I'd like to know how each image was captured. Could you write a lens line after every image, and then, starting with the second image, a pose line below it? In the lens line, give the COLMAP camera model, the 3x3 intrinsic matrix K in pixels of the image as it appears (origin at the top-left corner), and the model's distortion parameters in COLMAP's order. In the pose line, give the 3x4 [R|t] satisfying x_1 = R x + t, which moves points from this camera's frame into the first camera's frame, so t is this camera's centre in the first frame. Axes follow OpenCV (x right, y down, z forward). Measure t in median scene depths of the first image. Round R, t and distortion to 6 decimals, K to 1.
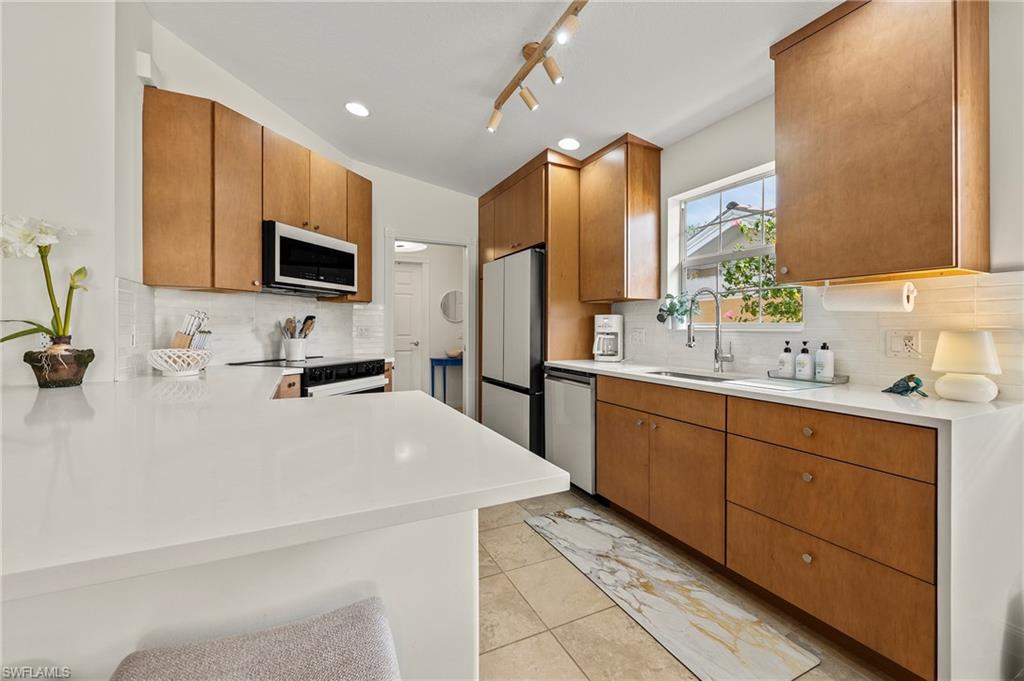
lens RADIAL K [[413.9, 0, 531.7], [0, 413.9, 326.8], [0, 0, 1]] dist [-0.001207, -0.000193]
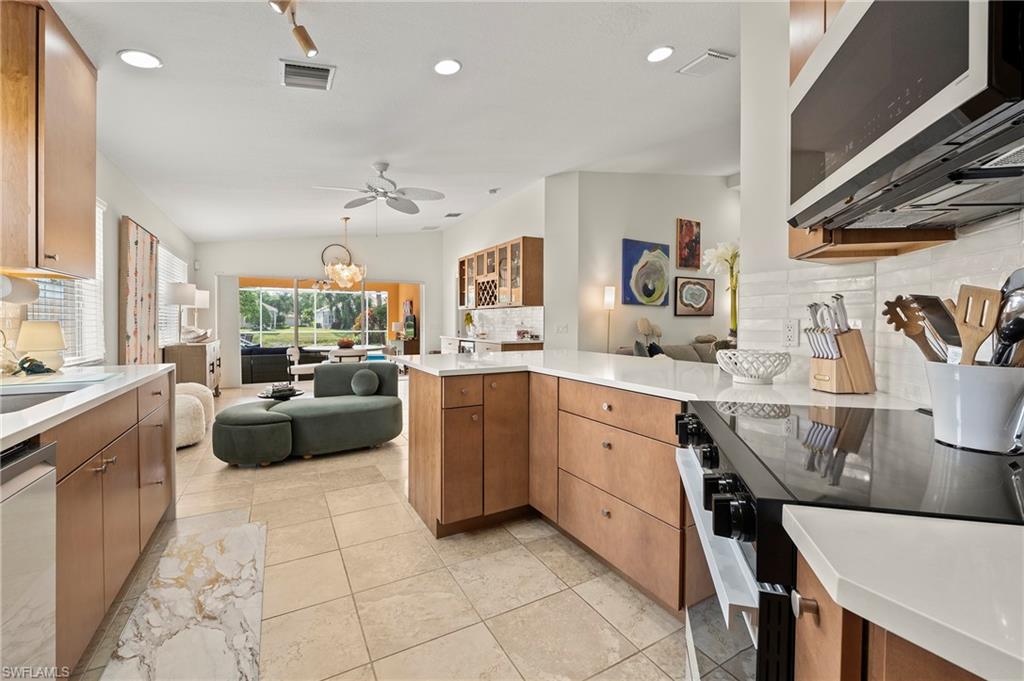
lens RADIAL K [[441.8, 0, 524.7], [0, 441.8, 324.8], [0, 0, 1]] dist [-0.002383, -0.000945]
pose [[-0.999751, 0.001249, -0.022290, -0.353289], [0.001171, 0.999993, 0.003504, 0.012966], [0.022295, 0.003477, -0.999745, 1.659958]]
